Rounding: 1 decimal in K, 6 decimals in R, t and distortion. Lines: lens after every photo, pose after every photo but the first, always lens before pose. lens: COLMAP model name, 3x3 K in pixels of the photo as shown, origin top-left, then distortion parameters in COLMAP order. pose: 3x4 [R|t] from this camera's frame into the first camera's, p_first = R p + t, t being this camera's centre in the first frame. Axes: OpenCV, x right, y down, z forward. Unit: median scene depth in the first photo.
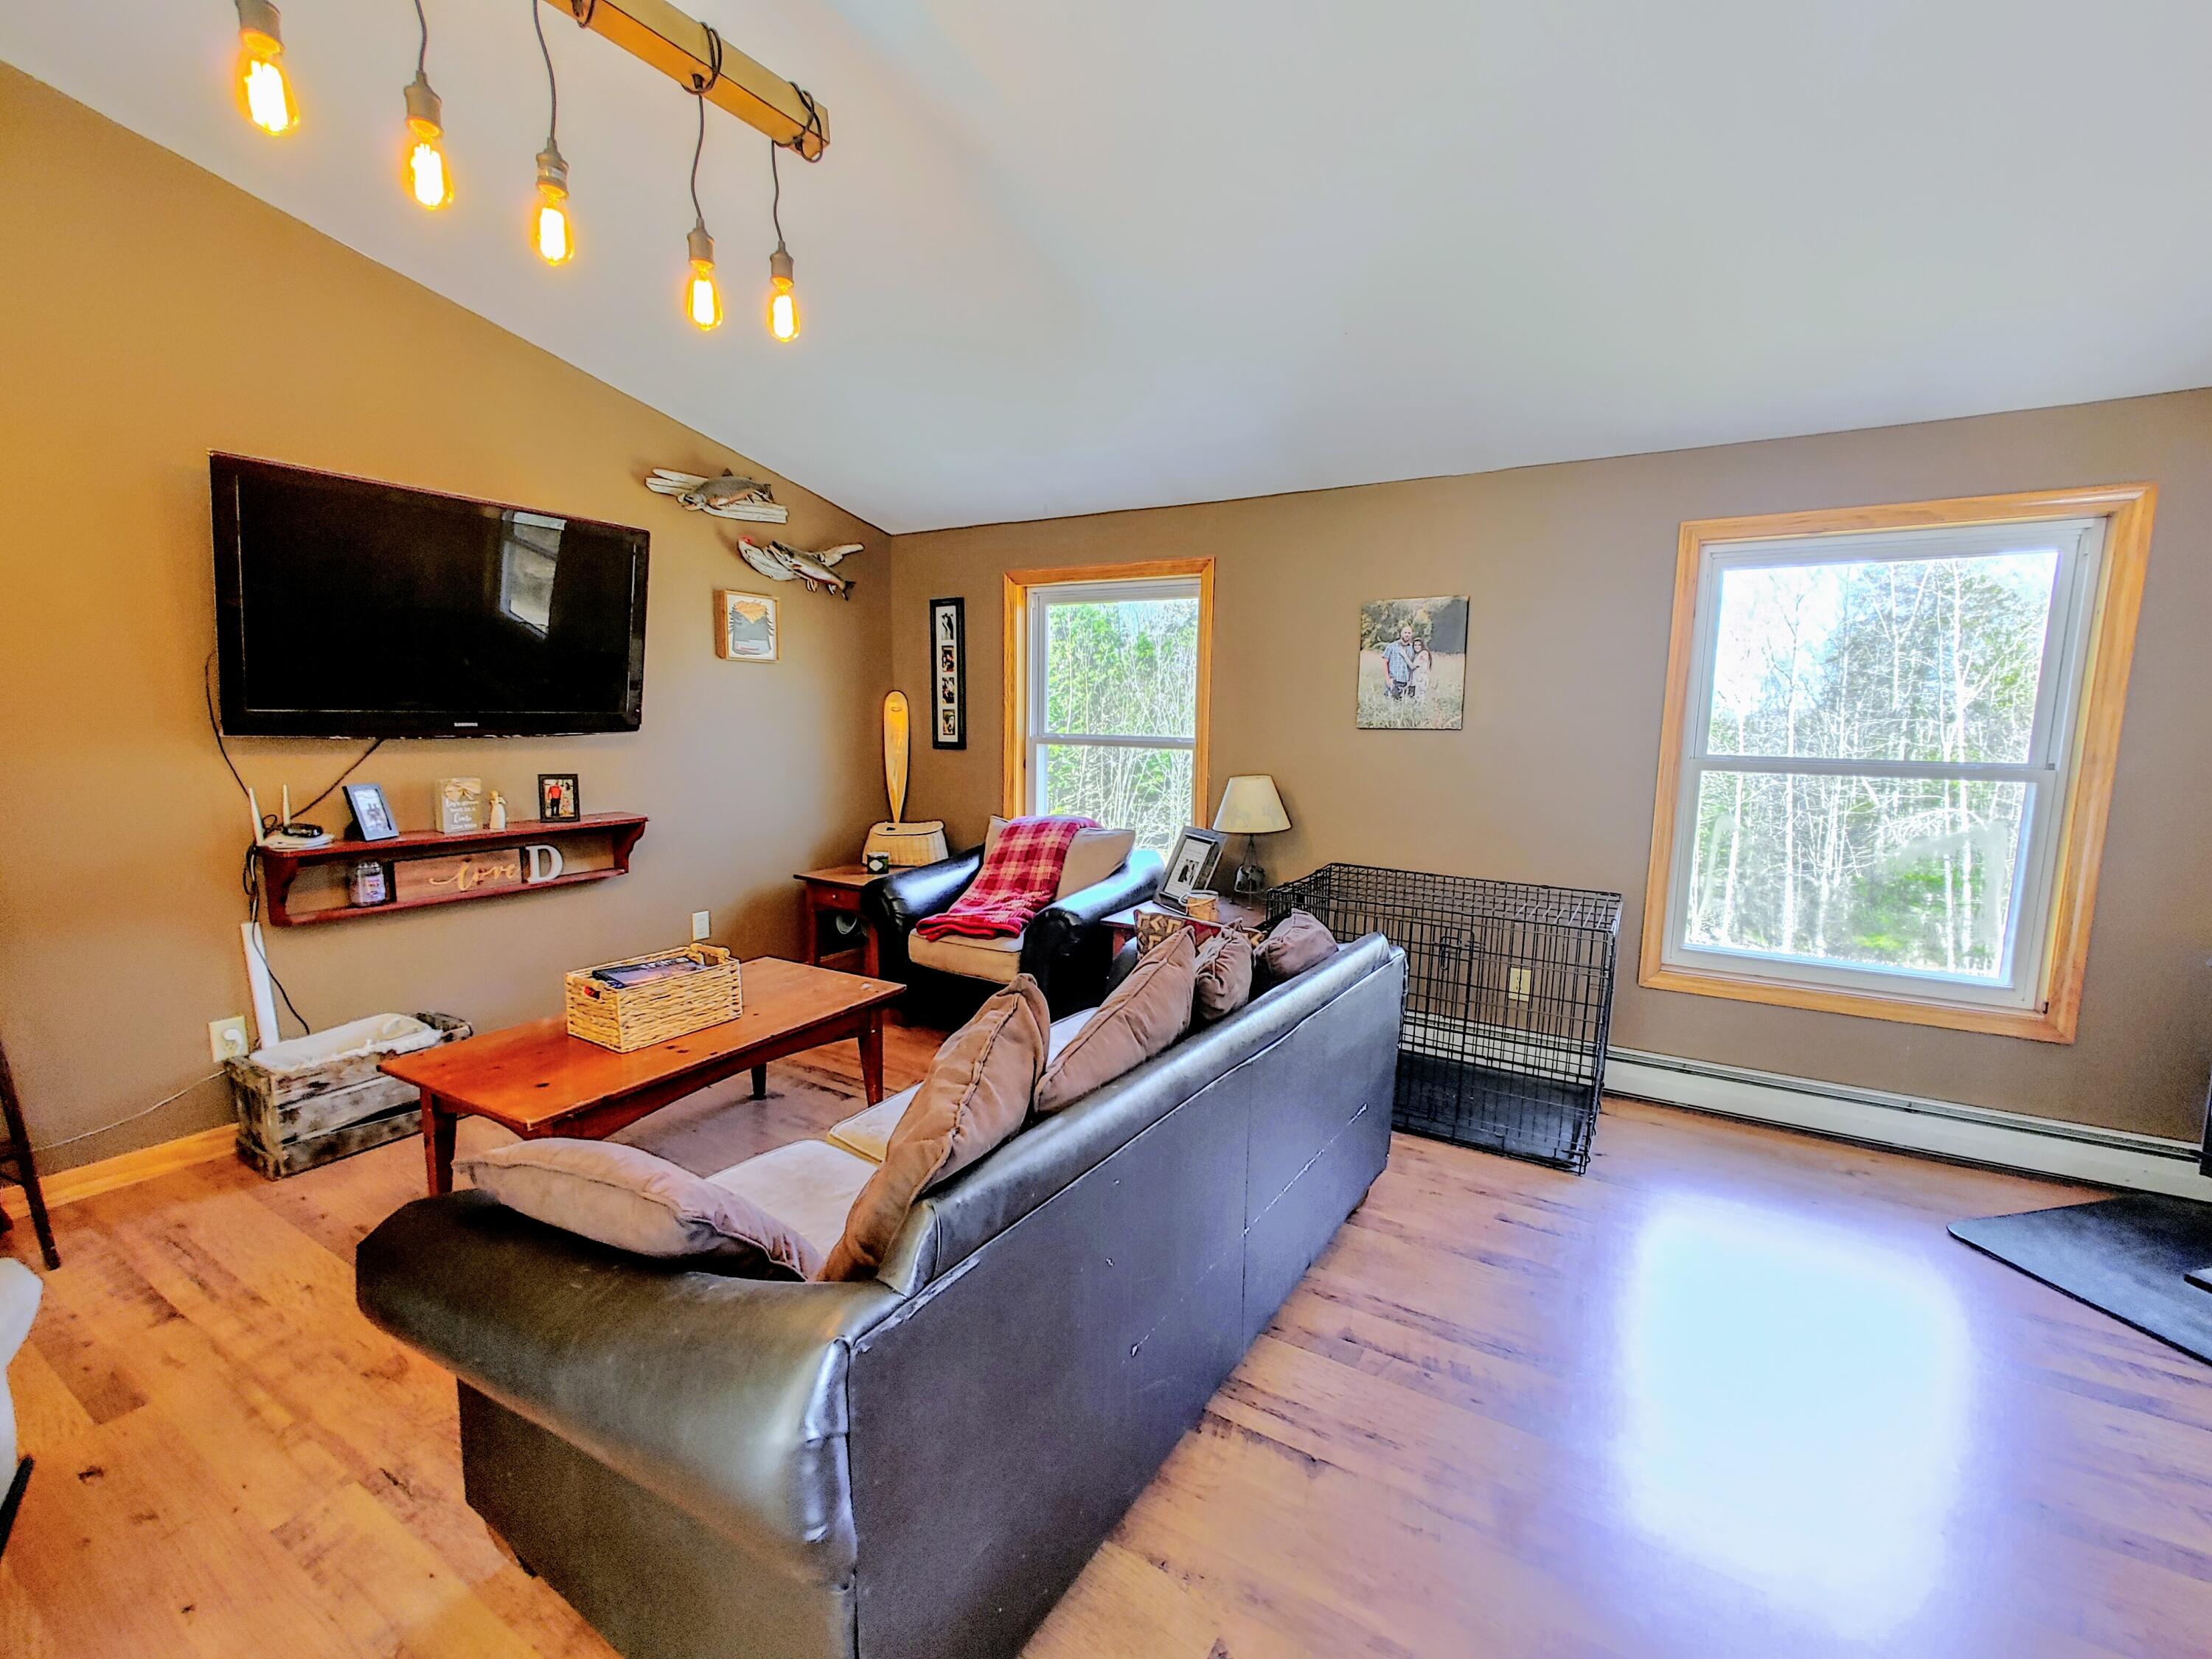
lens RADIAL K [[941.9, 0, 1110.0], [0, 941.9, 830.2], [0, 0, 1]] dist [-0.011214, 0.000393]
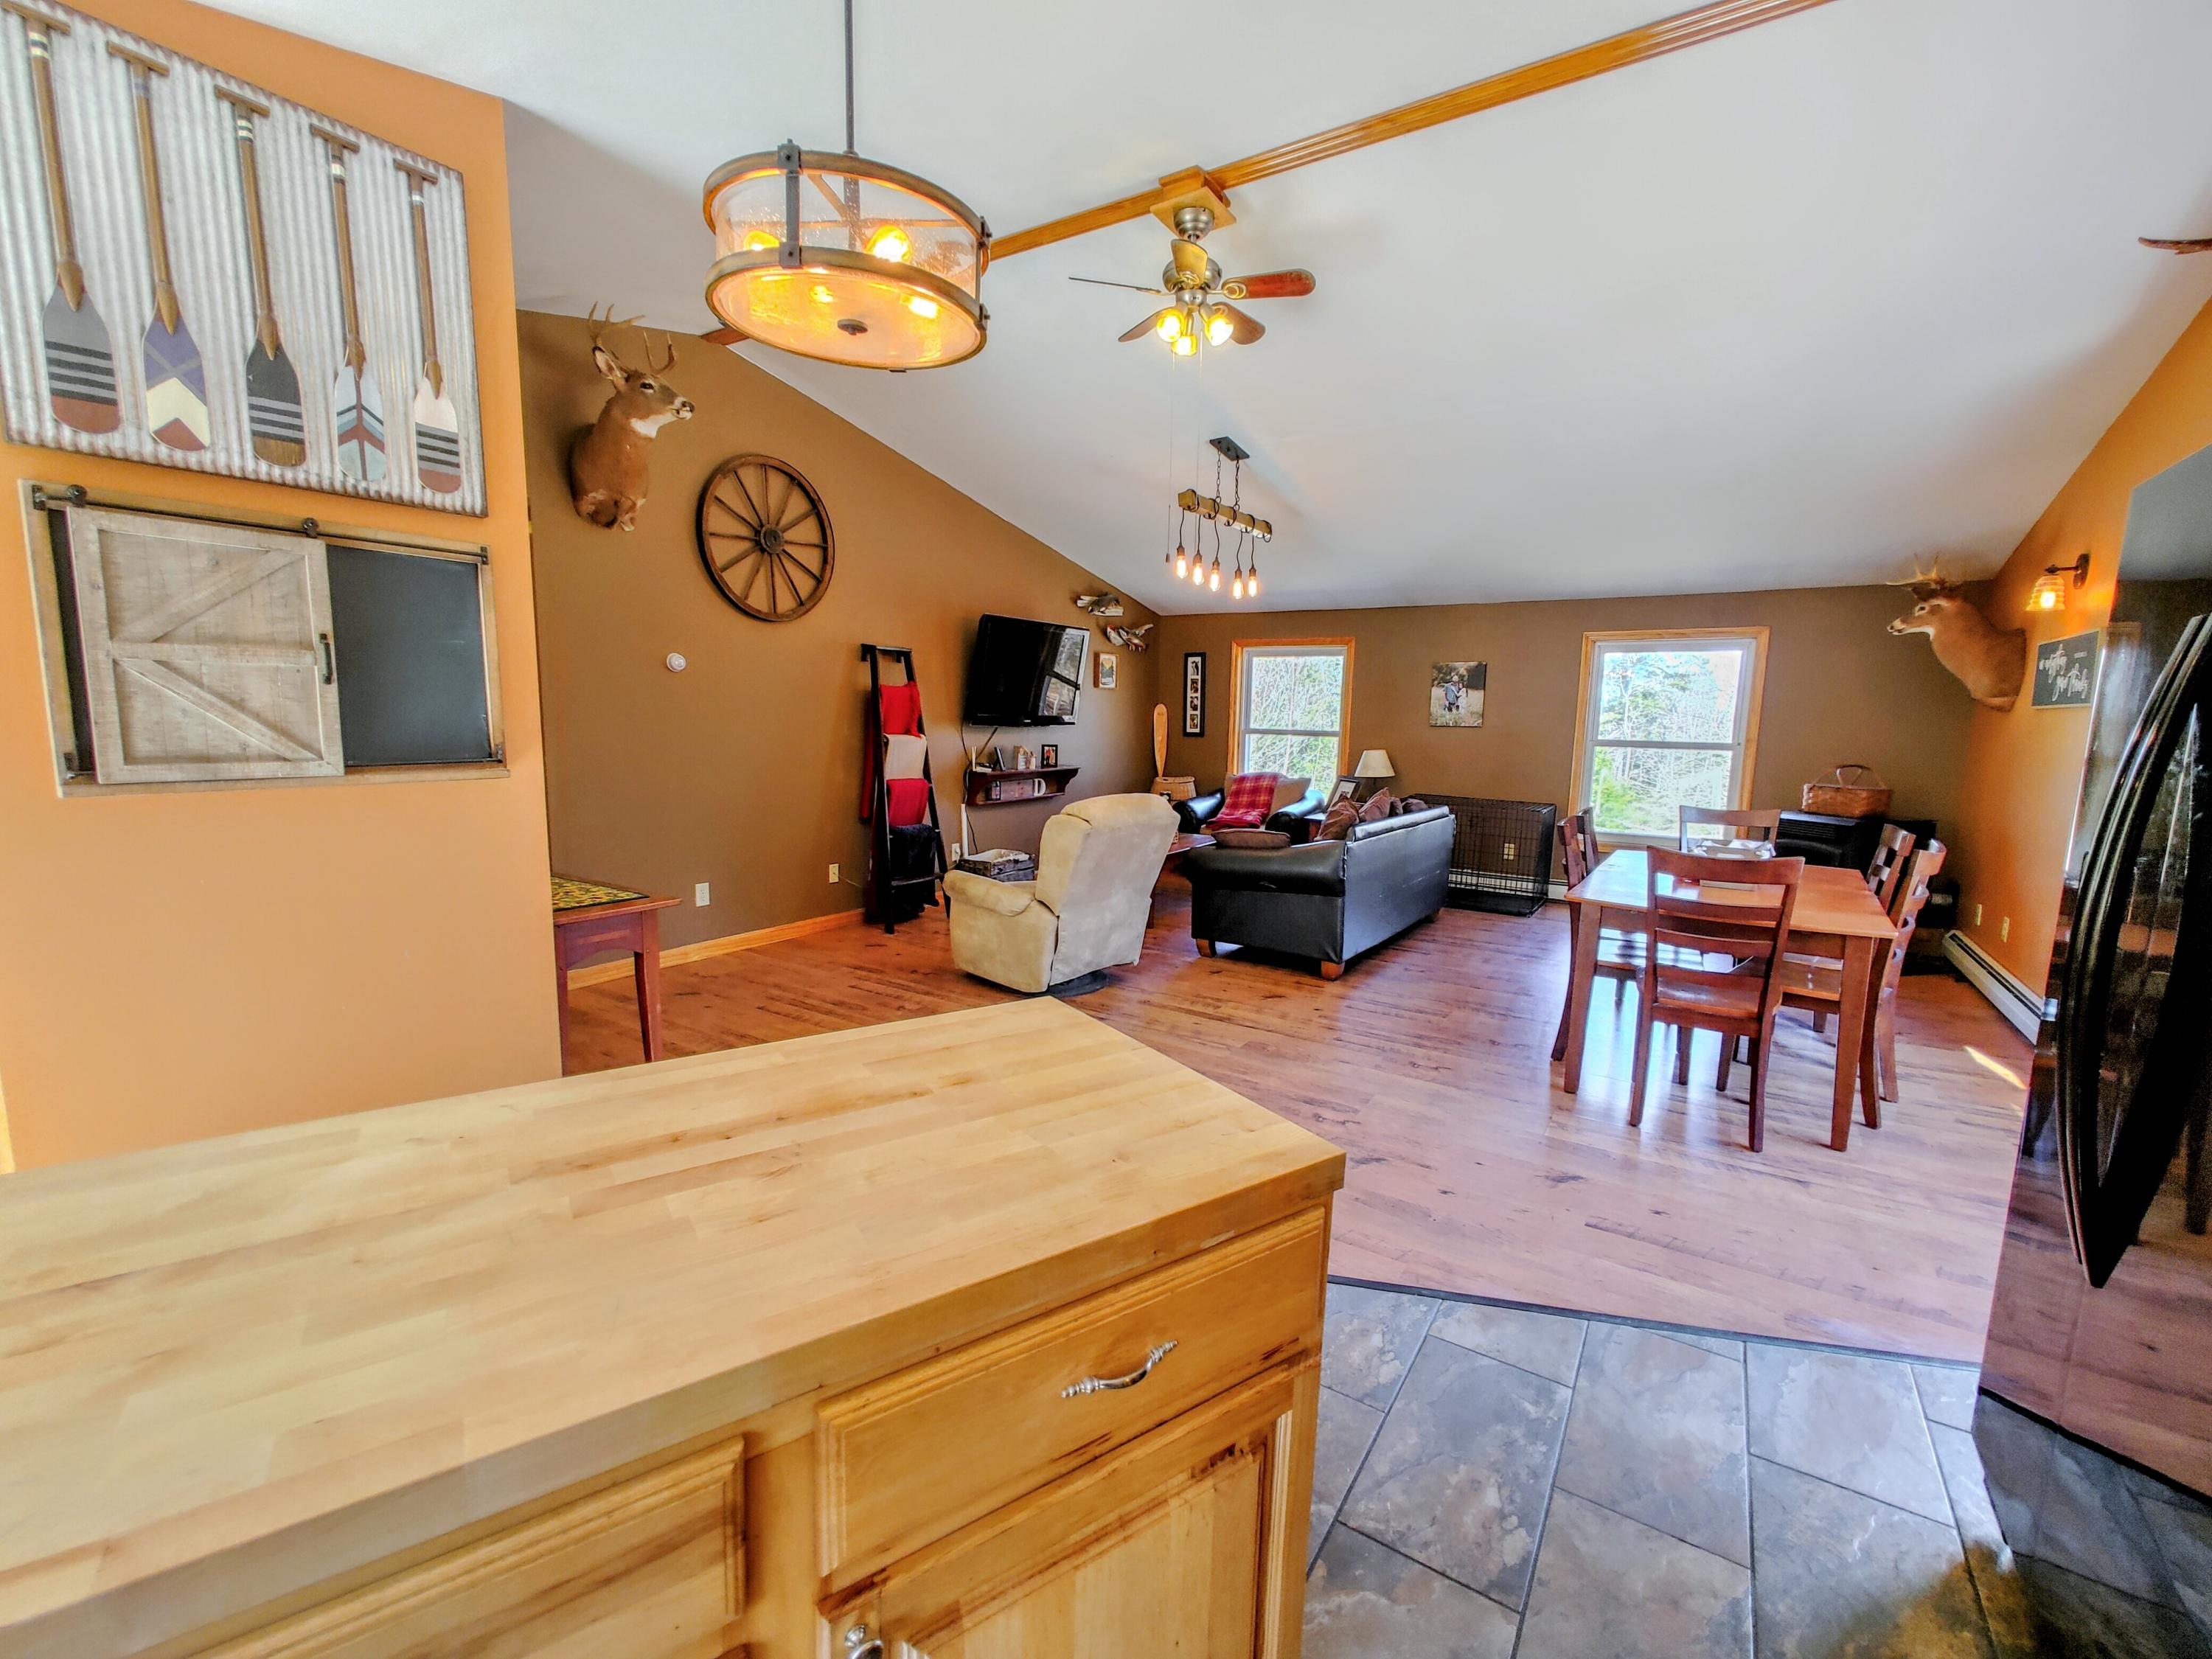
lens RADIAL K [[941.9, 0, 1100.6], [0, 941.9, 841.2], [0, 0, 1]] dist [-0.011214, 0.000393]
pose [[0.998884, 0.011314, -0.045848, -0.315345], [-0.010760, 0.999866, 0.012325, 0.110857], [0.045982, -0.011818, 0.998872, -0.954215]]
